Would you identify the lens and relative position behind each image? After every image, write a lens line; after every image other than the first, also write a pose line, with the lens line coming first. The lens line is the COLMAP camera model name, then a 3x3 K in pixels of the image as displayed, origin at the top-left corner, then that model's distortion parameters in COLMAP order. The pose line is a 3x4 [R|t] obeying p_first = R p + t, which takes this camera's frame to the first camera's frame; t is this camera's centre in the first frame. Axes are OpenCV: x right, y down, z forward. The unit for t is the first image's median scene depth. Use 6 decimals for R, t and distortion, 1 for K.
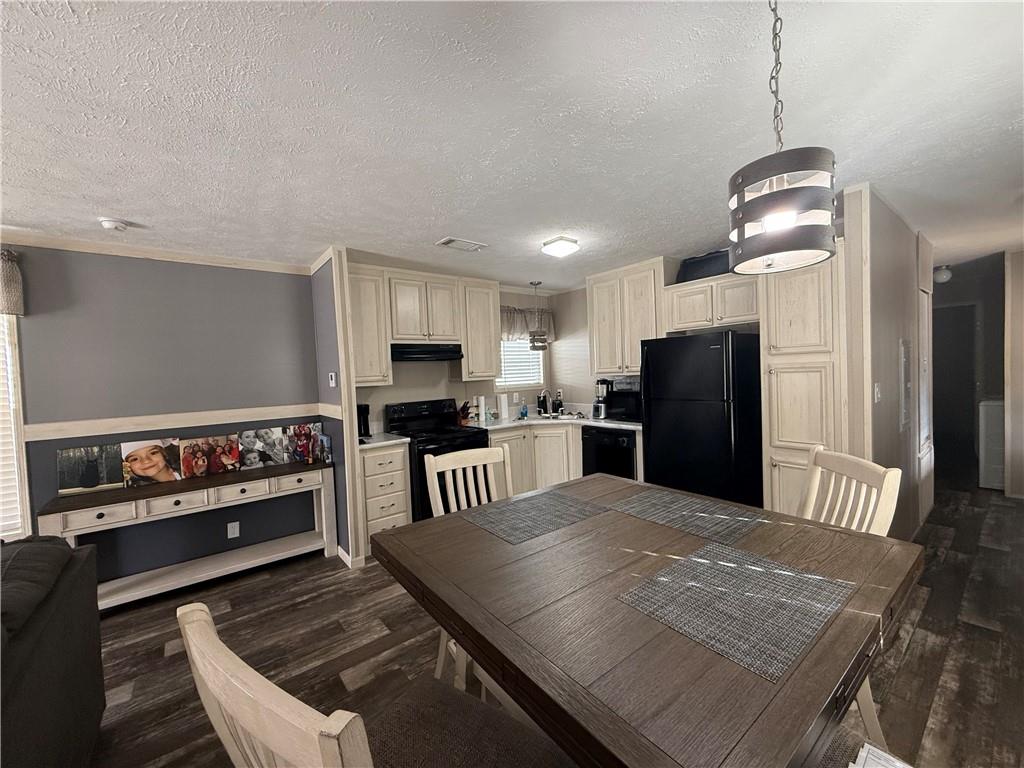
lens RADIAL K [[407.8, 0, 507.0], [0, 407.8, 389.6], [0, 0, 1]] dist [-0.001714, 0.000581]
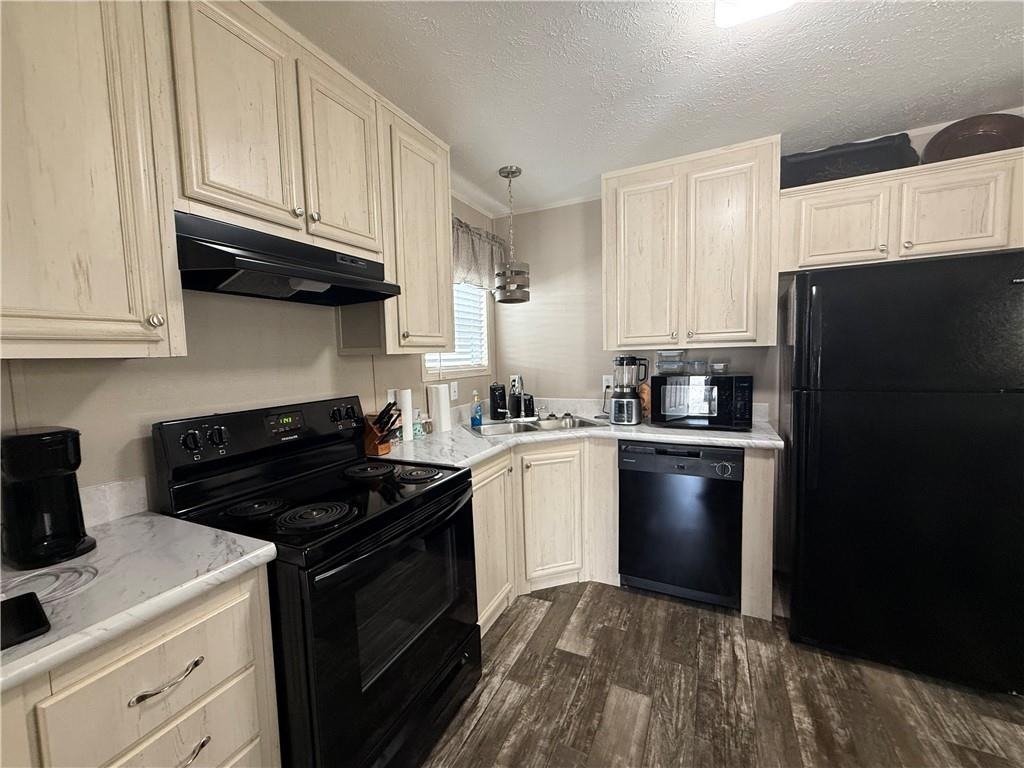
lens RADIAL K [[407.8, 0, 506.7], [0, 407.8, 386.5], [0, 0, 1]] dist [-0.001714, 0.000581]
pose [[0.899803, -0.015274, 0.436028, -0.176354], [0.007575, 0.999783, 0.019390, 0.005116], [-0.436230, -0.014144, 0.899724, 0.559176]]
